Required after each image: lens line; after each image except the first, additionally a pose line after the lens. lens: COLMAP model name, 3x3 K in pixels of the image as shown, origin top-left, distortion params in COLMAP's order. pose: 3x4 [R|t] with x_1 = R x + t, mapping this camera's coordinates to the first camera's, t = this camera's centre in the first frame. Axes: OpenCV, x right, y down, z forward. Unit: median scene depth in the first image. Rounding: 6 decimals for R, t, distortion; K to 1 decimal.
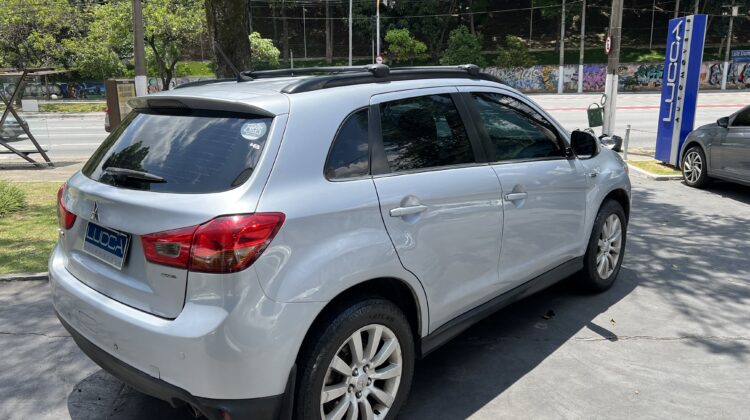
lens RADIAL K [[563.5, 0, 376.1], [0, 563.5, 208.3], [0, 0, 1]] dist [0.045041, -0.045819]
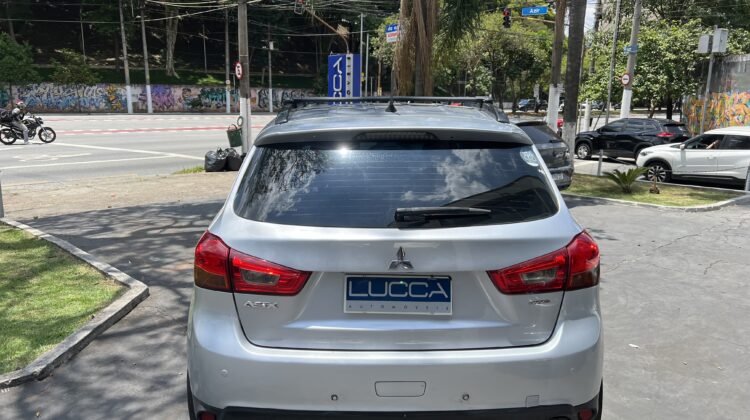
lens RADIAL K [[563.5, 0, 371.9], [0, 563.5, 211.3], [0, 0, 1]] dist [0.045041, -0.045819]
pose [[0.731353, -0.108728, 0.673276, -0.257712], [0.127889, 0.991562, 0.021208, -0.021511], [-0.669900, 0.070594, 0.739087, 0.087541]]
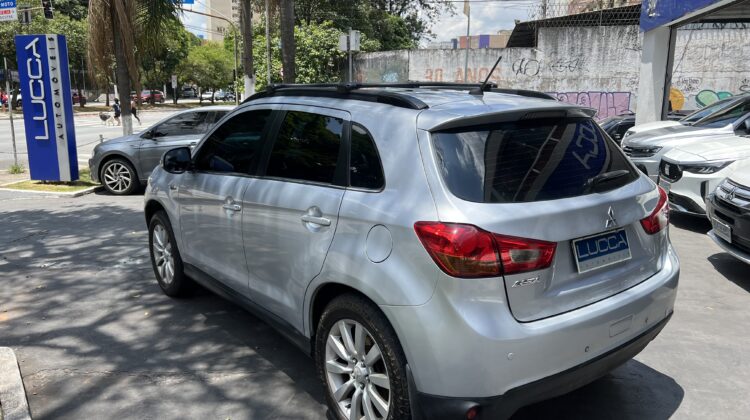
lens RADIAL K [[563.5, 0, 375.9], [0, 563.5, 204.0], [0, 0, 1]] dist [0.045041, -0.045819]
pose [[0.174313, -0.172195, 0.969517, -0.364543], [0.210067, 0.968428, 0.134233, -0.057812], [-0.962022, 0.180265, 0.204982, 0.278012]]
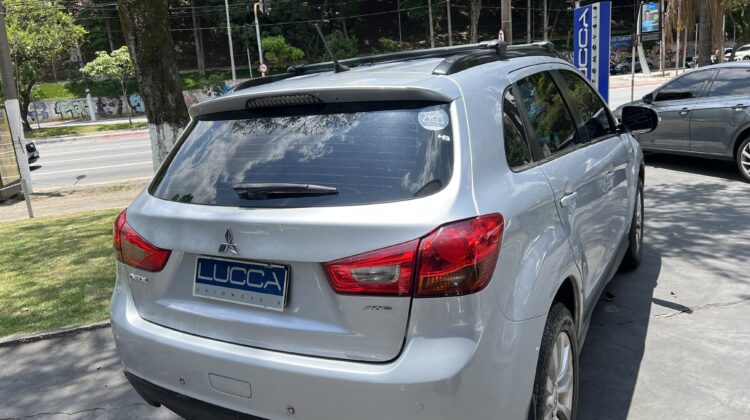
lens RADIAL K [[563.5, 0, 375.6], [0, 563.5, 207.9], [0, 0, 1]] dist [0.045041, -0.045819]
pose [[0.972772, -0.112251, 0.202769, -0.104572], [0.114595, 0.993412, 0.000182, -0.004164], [-0.201454, 0.023059, 0.979227, 0.046351]]
